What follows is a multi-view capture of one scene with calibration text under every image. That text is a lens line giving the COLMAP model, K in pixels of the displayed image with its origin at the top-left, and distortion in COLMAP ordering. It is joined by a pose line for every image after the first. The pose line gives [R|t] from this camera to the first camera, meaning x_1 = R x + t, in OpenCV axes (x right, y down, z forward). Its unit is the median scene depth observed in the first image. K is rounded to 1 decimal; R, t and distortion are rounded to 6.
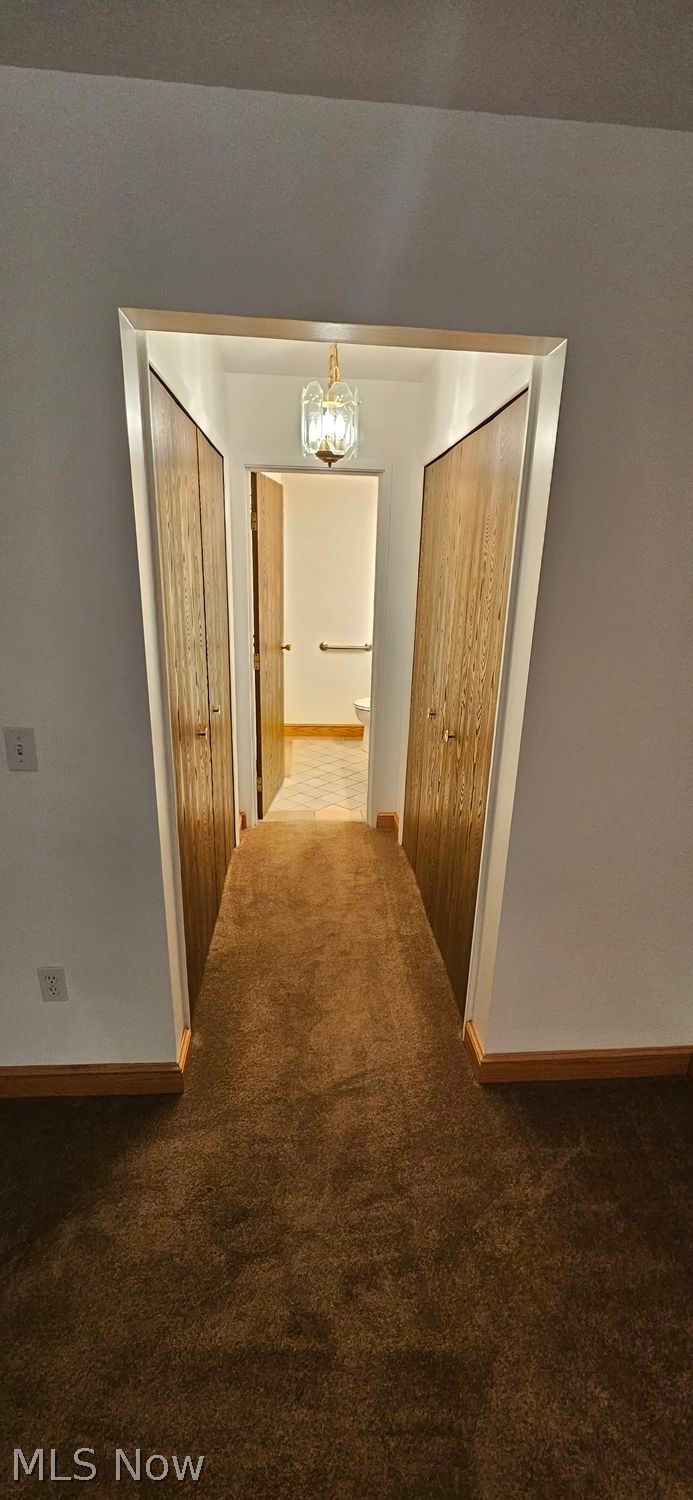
lens RADIAL K [[615.9, 0, 353.7], [0, 615.9, 755.8], [0, 0, 1]] dist [0.002993, 0.000165]
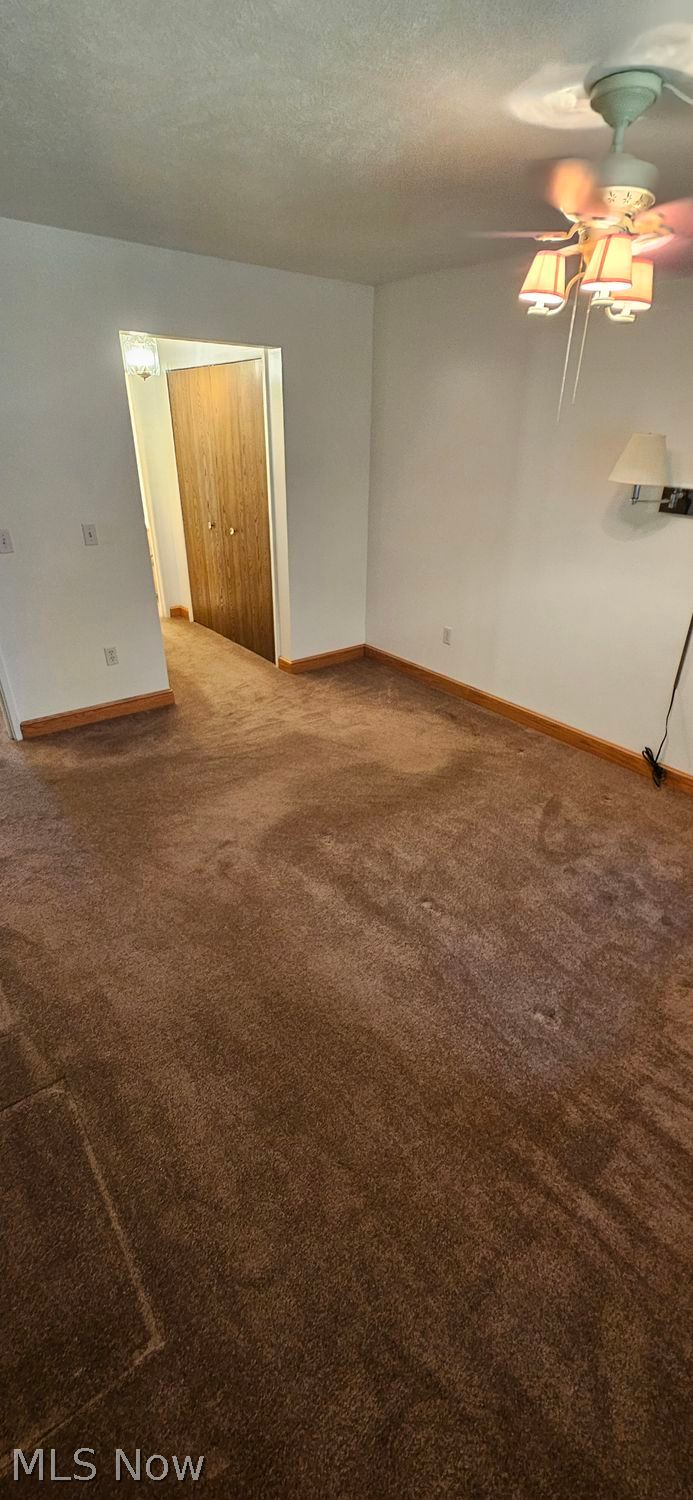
lens RADIAL K [[615.9, 0, 346.8], [0, 615.9, 753.4], [0, 0, 1]] dist [0.002993, 0.000165]
pose [[0.834017, -0.277827, 0.476684, -0.980152], [0.183855, 0.954533, 0.234657, 0.364110], [-0.520205, -0.108067, 0.847177, -1.347753]]
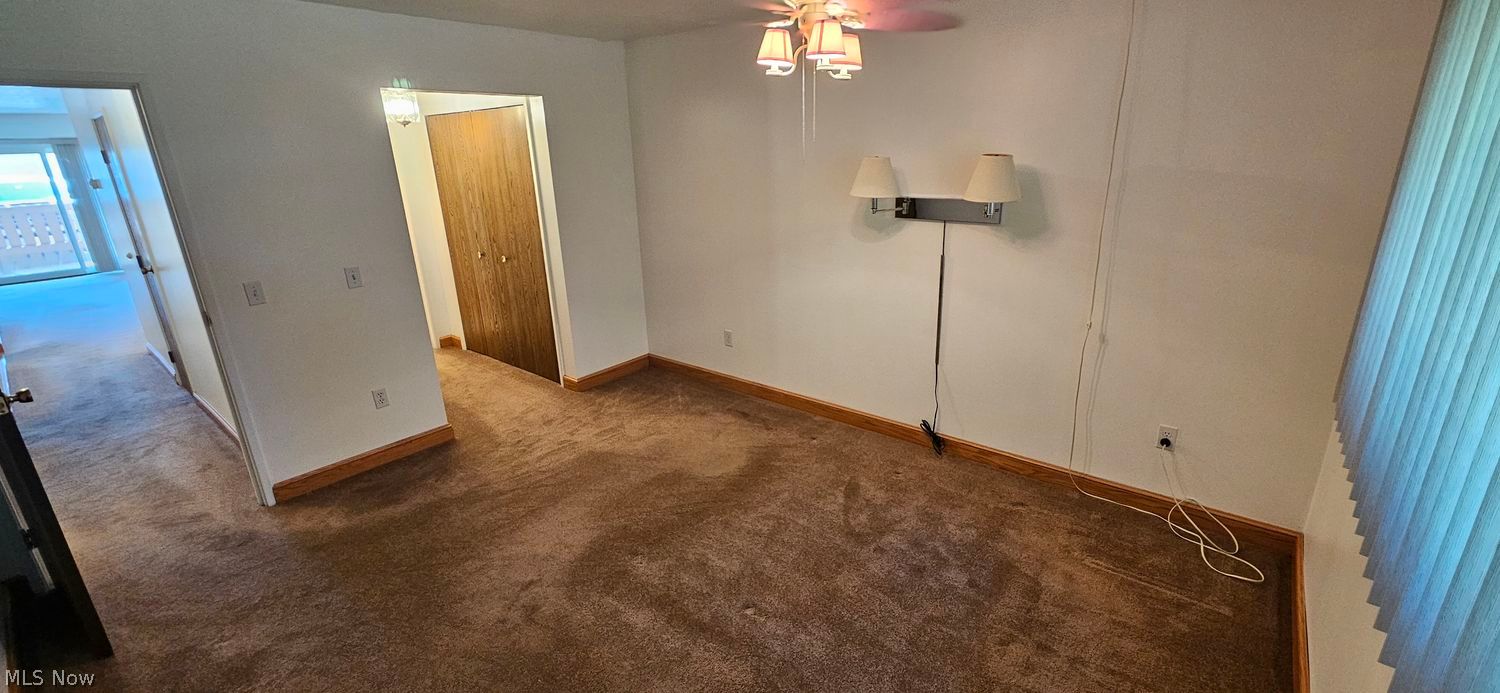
lens RADIAL K [[615.9, 0, 746.7], [0, 615.9, 341.3], [0, 0, 1]] dist [0.002993, 0.000165]
pose [[0.689375, -0.273207, 0.670910, -1.027525], [0.272964, 0.955856, 0.108765, 0.319042], [-0.671009, 0.108155, 0.733519, -1.368002]]
